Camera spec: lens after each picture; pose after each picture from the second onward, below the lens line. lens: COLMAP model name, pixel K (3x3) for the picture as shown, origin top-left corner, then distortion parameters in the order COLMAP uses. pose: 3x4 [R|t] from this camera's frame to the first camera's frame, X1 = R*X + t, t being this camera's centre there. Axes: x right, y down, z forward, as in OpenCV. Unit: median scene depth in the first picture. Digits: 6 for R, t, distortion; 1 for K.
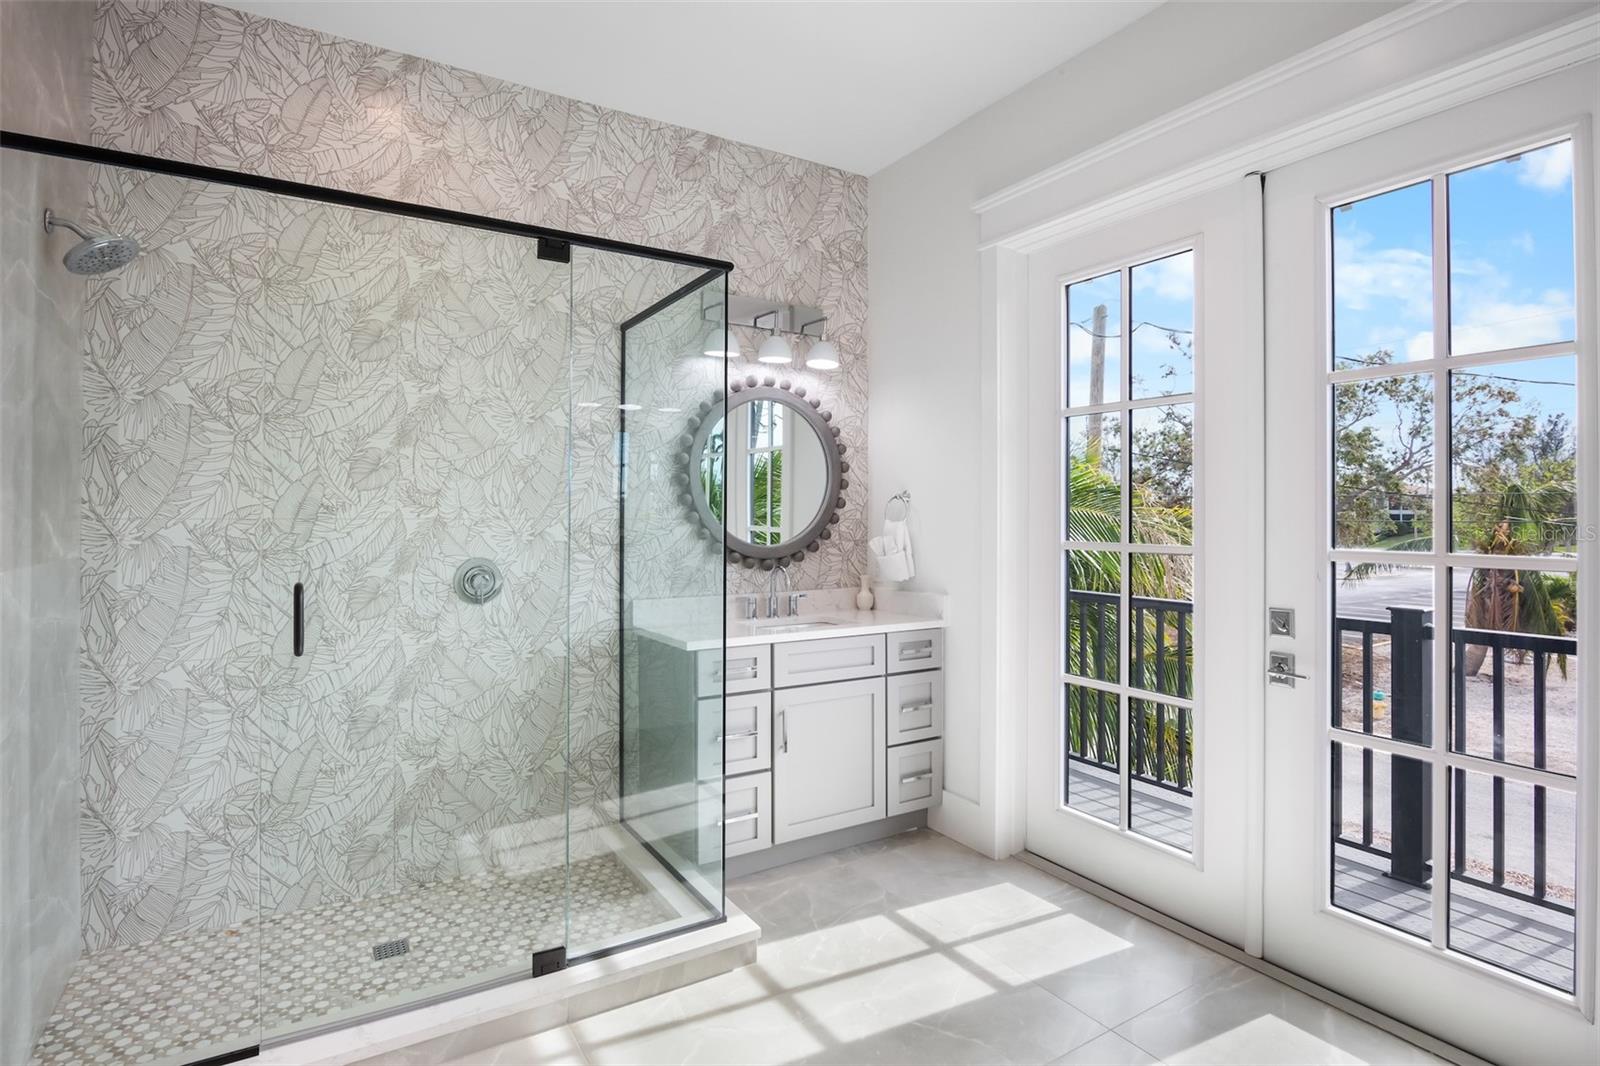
lens RADIAL K [[800.4, 0, 800.3], [0, 800.4, 511.3], [0, 0, 1]] dist [-0.017436, -0.000142]
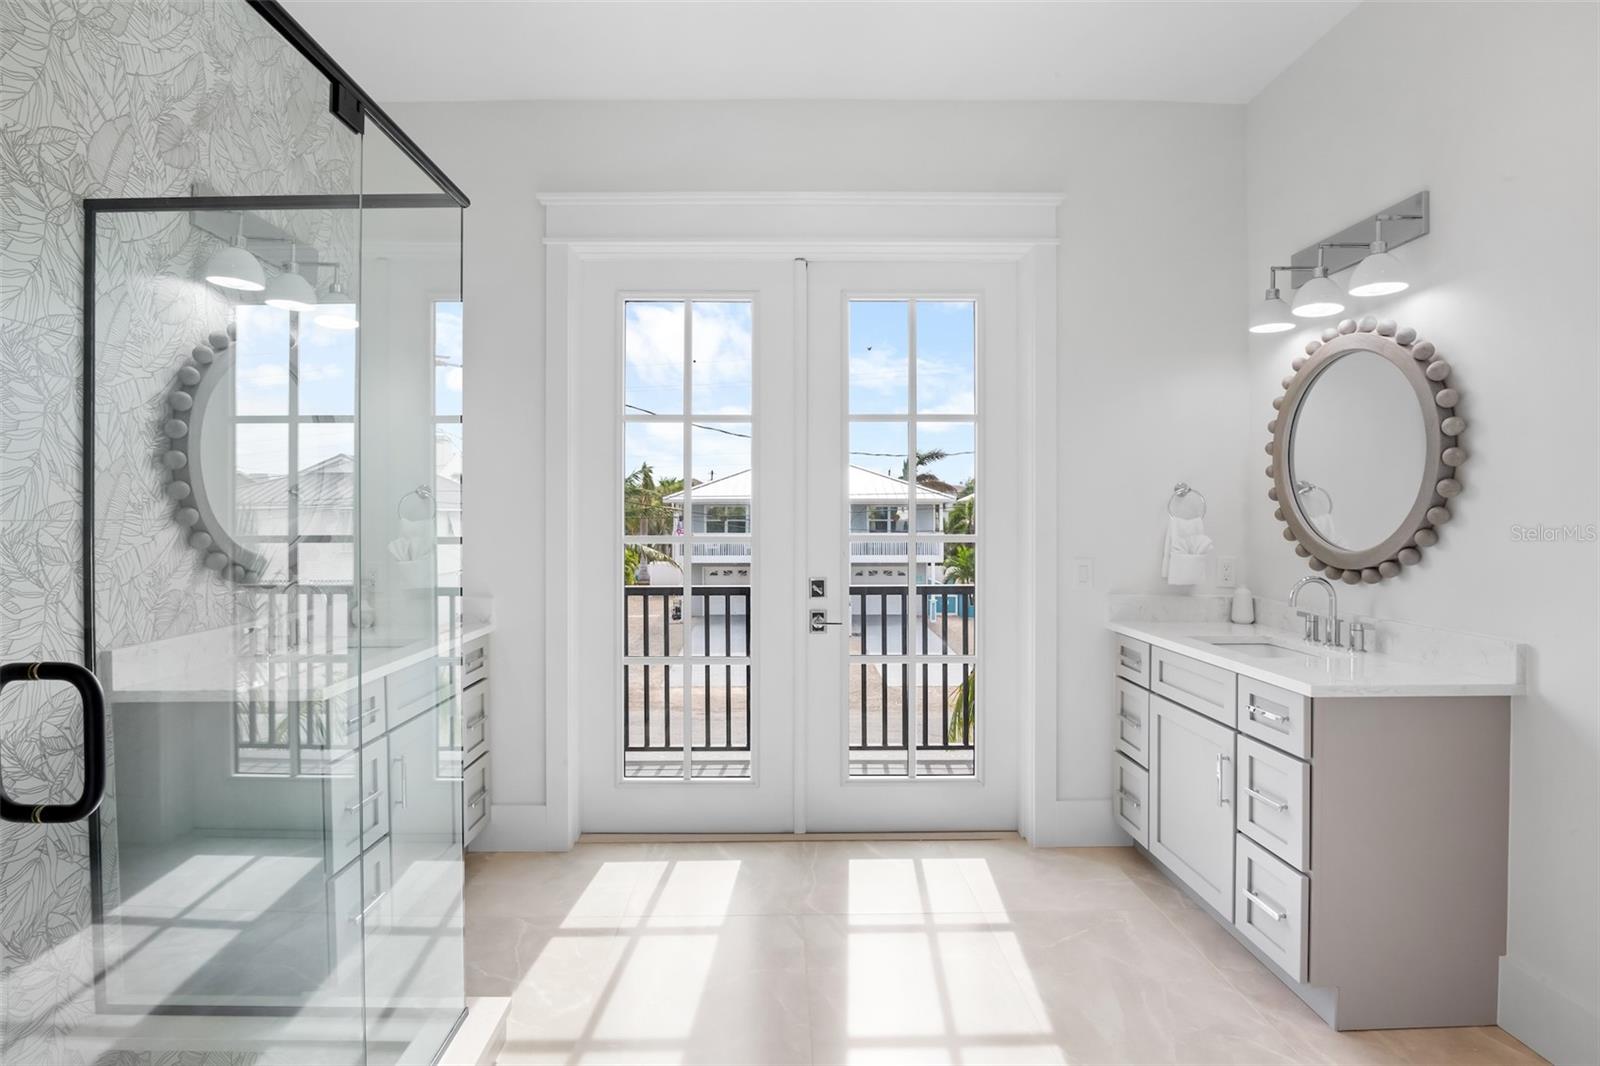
lens RADIAL K [[792.3, 0, 793.0], [0, 792.3, 517.3], [0, 0, 1]] dist [-0.017814, -0.000184]
pose [[0.519138, -0.007736, 0.854655, -0.452162], [-0.003478, 0.999932, 0.011164, -0.000974], [-0.854683, -0.008768, 0.519076, 0.232048]]
